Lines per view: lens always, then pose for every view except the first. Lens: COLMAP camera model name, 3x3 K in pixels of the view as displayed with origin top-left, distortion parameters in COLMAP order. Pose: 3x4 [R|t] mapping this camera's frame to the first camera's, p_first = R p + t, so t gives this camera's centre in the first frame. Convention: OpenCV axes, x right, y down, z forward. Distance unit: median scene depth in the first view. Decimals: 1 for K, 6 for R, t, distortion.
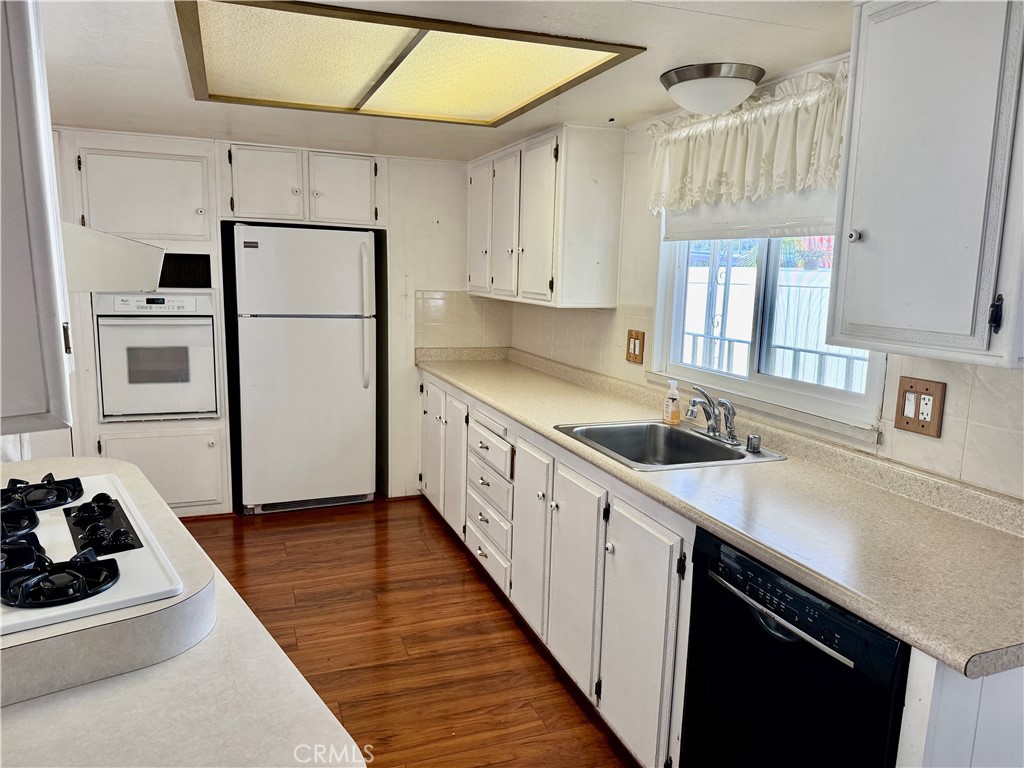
lens RADIAL K [[716.0, 0, 501.7], [0, 716.0, 386.3], [0, 0, 1]] dist [0.058906, -0.093588]
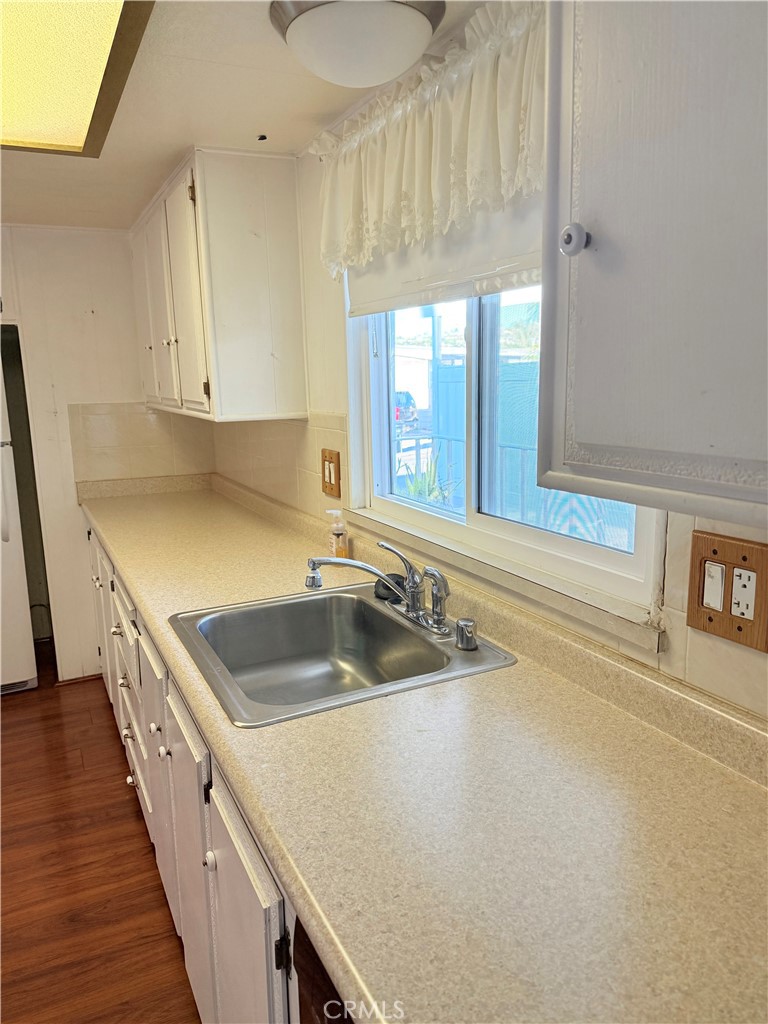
lens RADIAL K [[705.9, 0, 384.0], [0, 705.9, 512.0], [0, 0, 1]] dist [0.145689, -0.254342]
pose [[0.992807, -0.064460, 0.100891, 0.217624], [0.061701, 0.997637, 0.030239, -0.045461], [-0.102602, -0.023796, 0.994438, 0.395713]]
